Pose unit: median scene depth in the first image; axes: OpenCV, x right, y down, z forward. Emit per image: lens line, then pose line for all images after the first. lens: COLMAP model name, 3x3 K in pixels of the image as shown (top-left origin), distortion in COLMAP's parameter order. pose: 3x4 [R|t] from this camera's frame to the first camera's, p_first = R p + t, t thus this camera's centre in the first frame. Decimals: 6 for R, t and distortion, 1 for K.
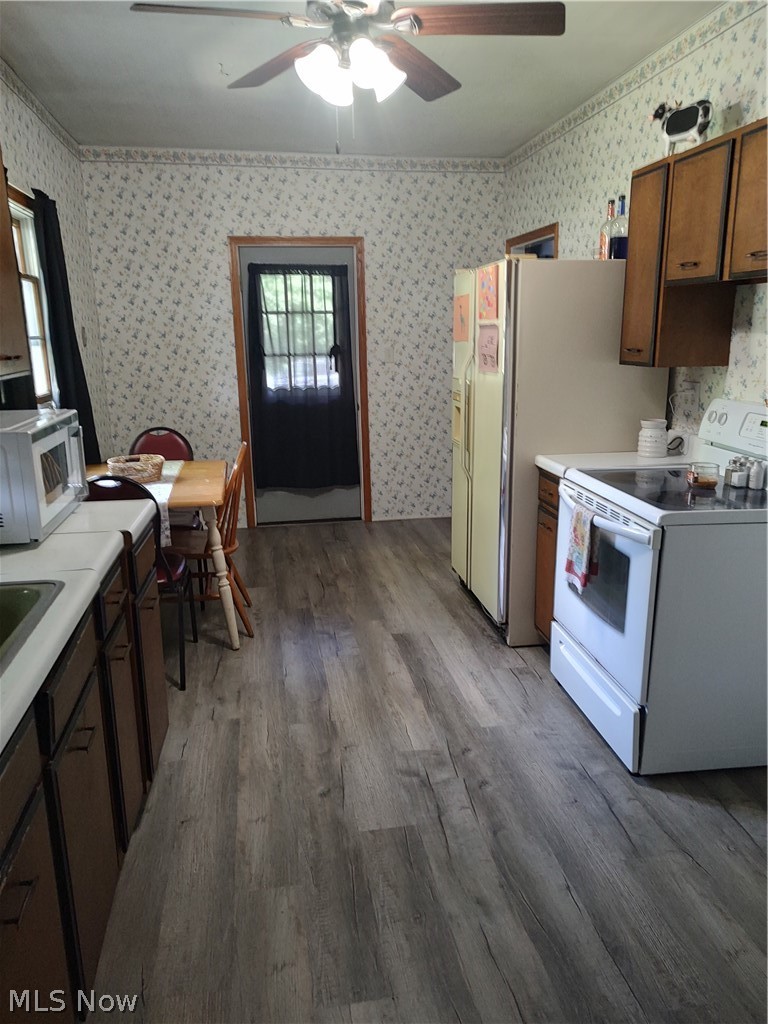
lens RADIAL K [[747.3, 0, 384.0], [0, 747.3, 512.0], [0, 0, 1]] dist [0.022141, -0.025050]
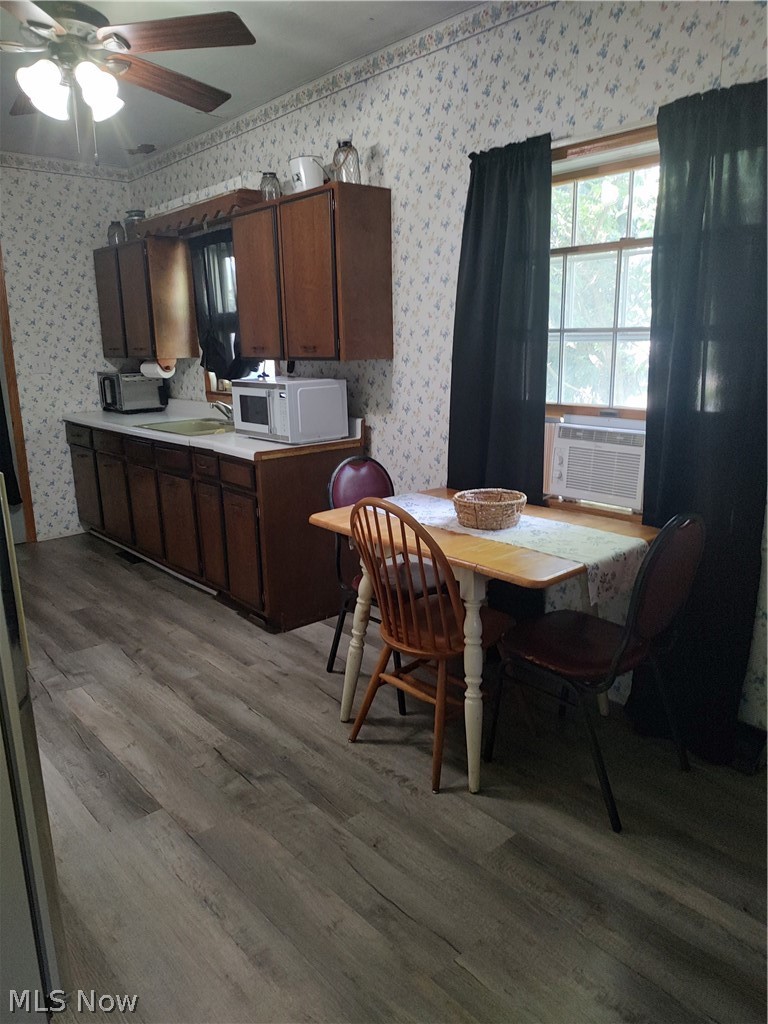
lens RADIAL K [[747.3, 0, 384.0], [0, 747.3, 512.0], [0, 0, 1]] dist [0.022141, -0.025050]
pose [[-0.858529, 0.153287, -0.489318, 0.154698], [-0.081907, 0.901023, 0.425969, -0.446044], [0.506182, 0.405785, -0.760998, 1.881639]]
